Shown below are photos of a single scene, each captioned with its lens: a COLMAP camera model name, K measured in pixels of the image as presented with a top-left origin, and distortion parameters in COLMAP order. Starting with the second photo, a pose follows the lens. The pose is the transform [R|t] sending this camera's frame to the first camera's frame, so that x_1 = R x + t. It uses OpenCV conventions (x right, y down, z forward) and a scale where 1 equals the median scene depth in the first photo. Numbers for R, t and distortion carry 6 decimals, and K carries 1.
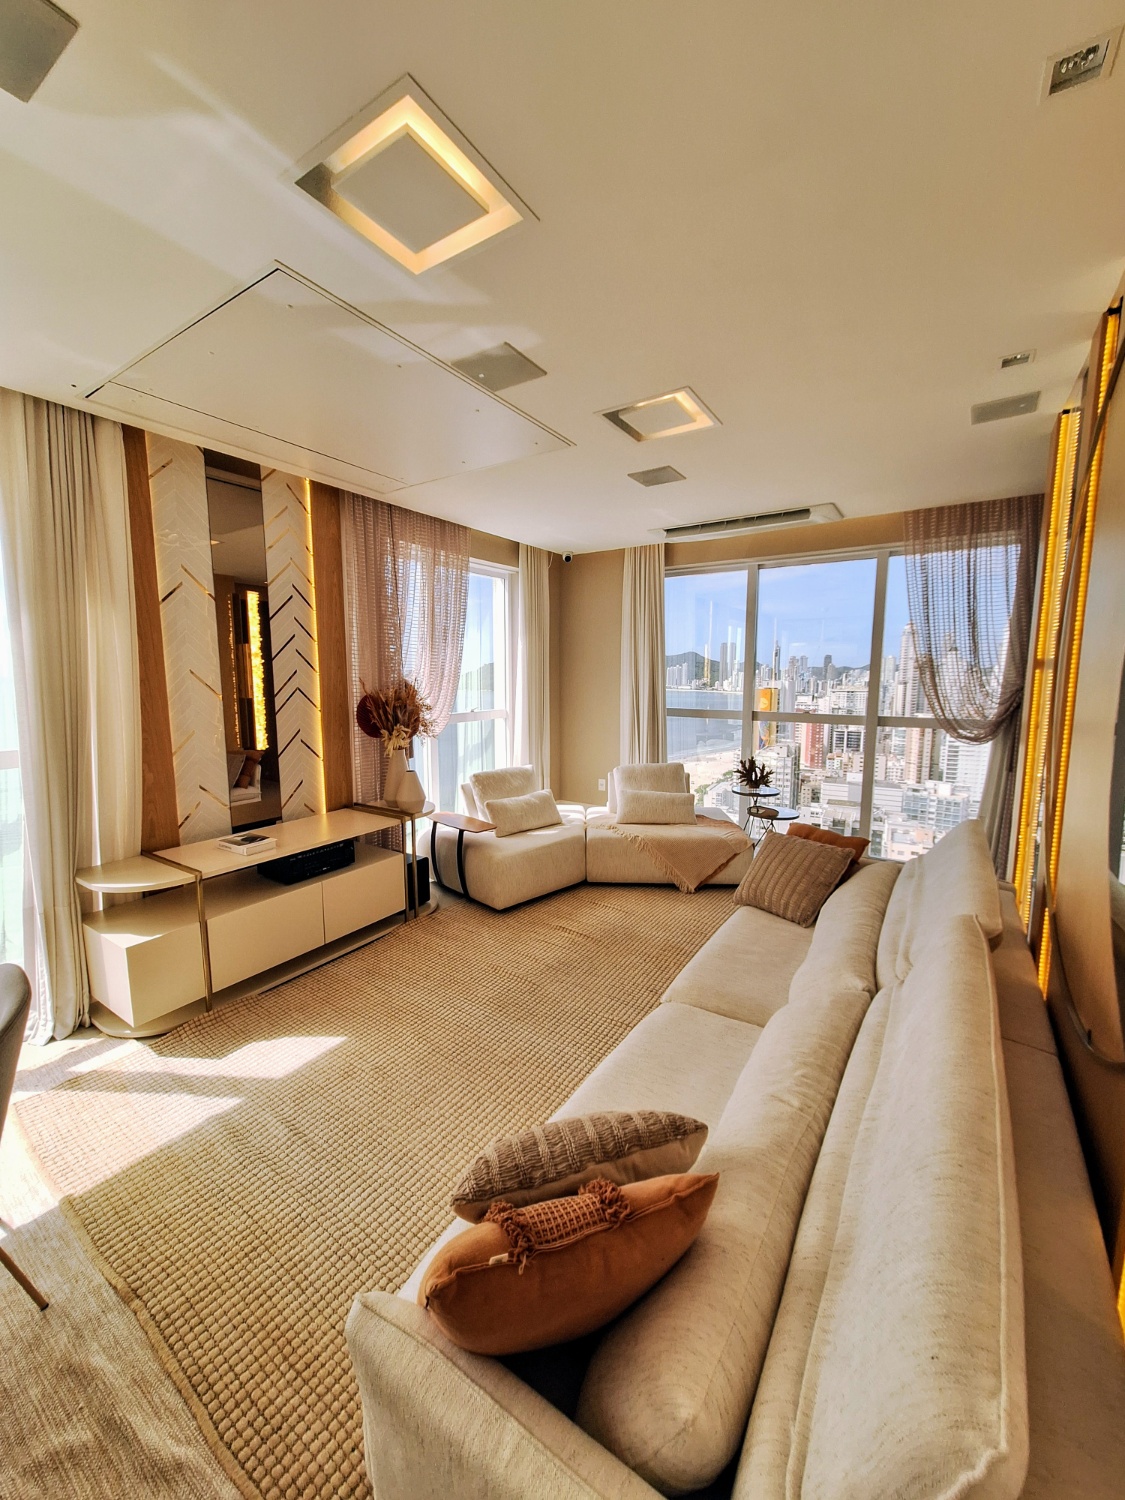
lens RADIAL K [[587.9, 0, 556.3], [0, 587.9, 740.9], [0, 0, 1]] dist [0.006319, -0.002750]
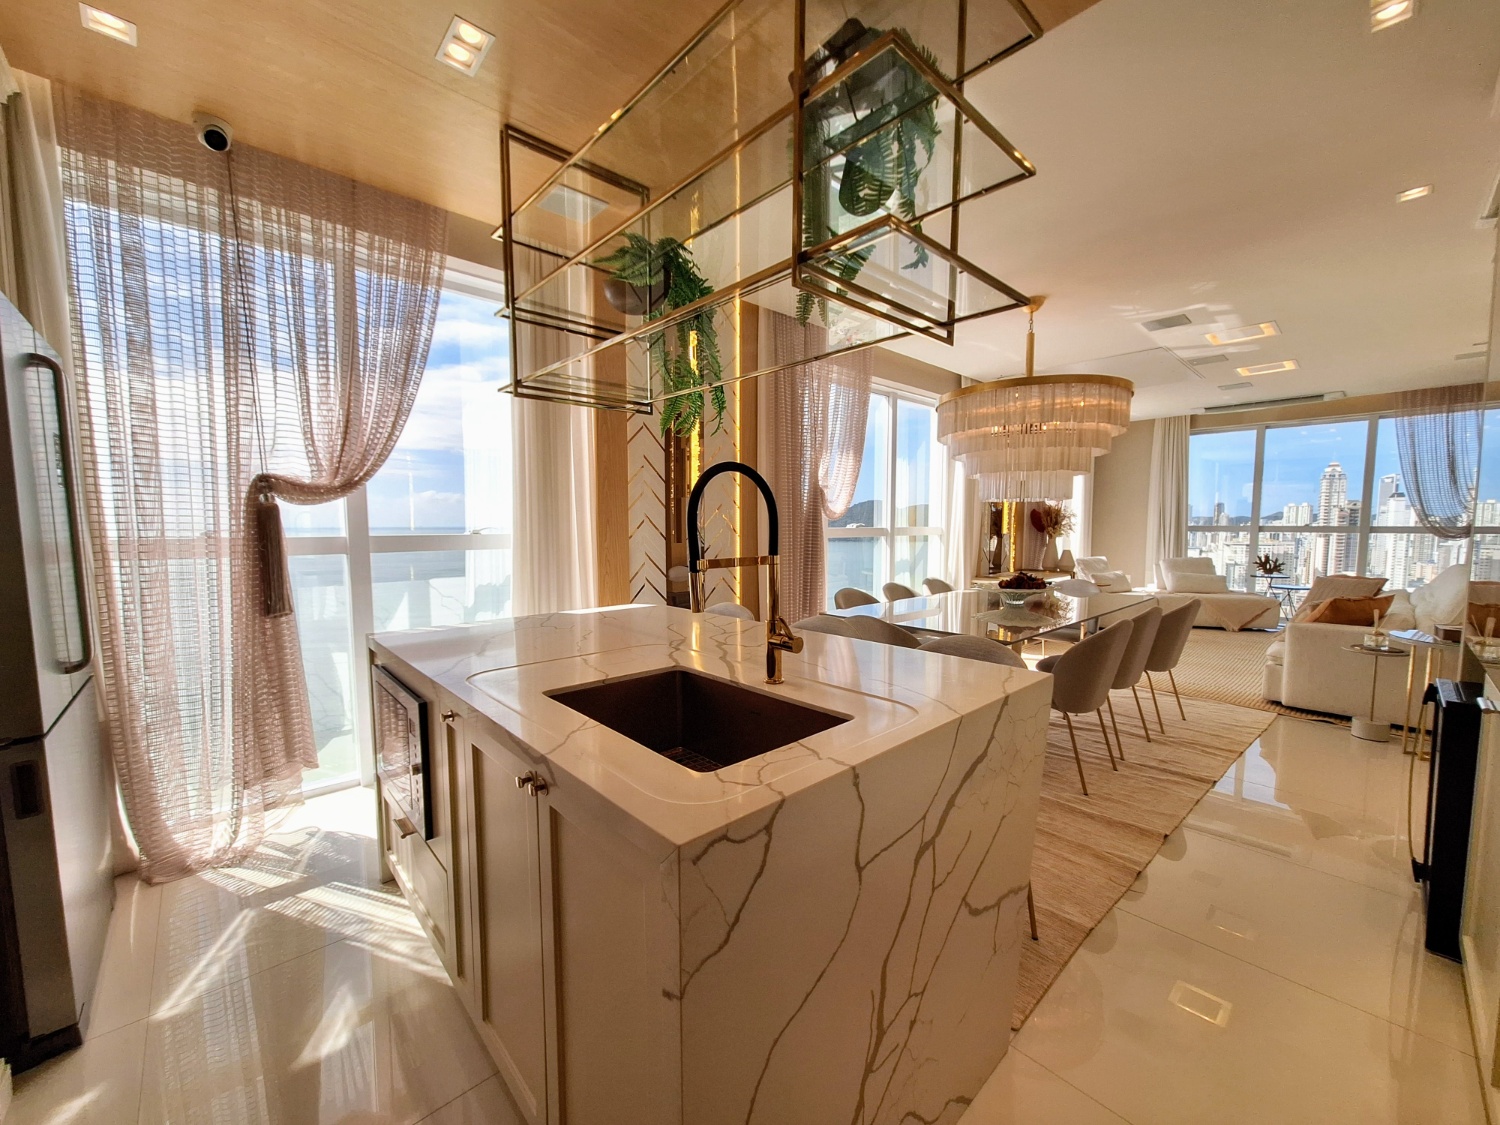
lens RADIAL K [[587.9, 0, 750.5], [0, 587.9, 565.8], [0, 0, 1]] dist [0.006319, -0.002750]
pose [[0.971239, 0.018697, -0.237373, -0.554165], [-0.028680, 0.998840, -0.038670, 0.145072], [0.236374, 0.044365, 0.970649, -0.724165]]
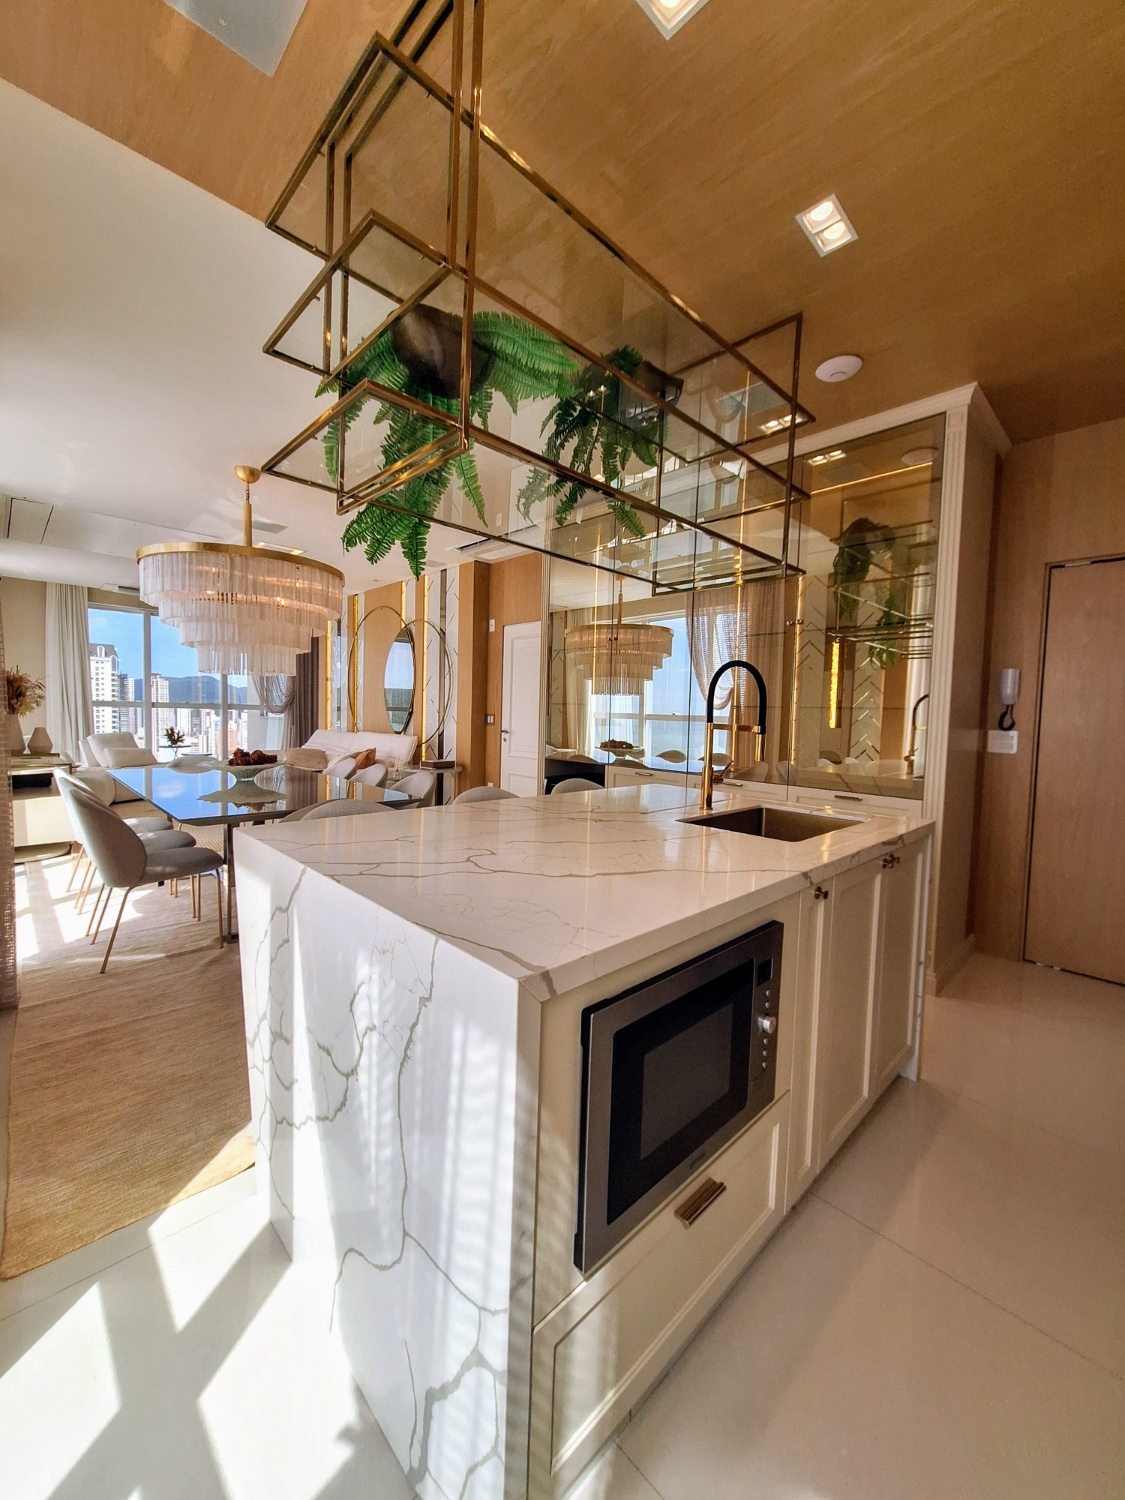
lens RADIAL K [[587.9, 0, 553.8], [0, 587.9, 738.9], [0, 0, 1]] dist [0.006319, -0.002750]
pose [[0.218733, -0.044896, 0.974751, -1.034242], [0.094307, 0.995237, 0.024677, 0.118311], [-0.971217, 0.086529, 0.221925, -0.432078]]
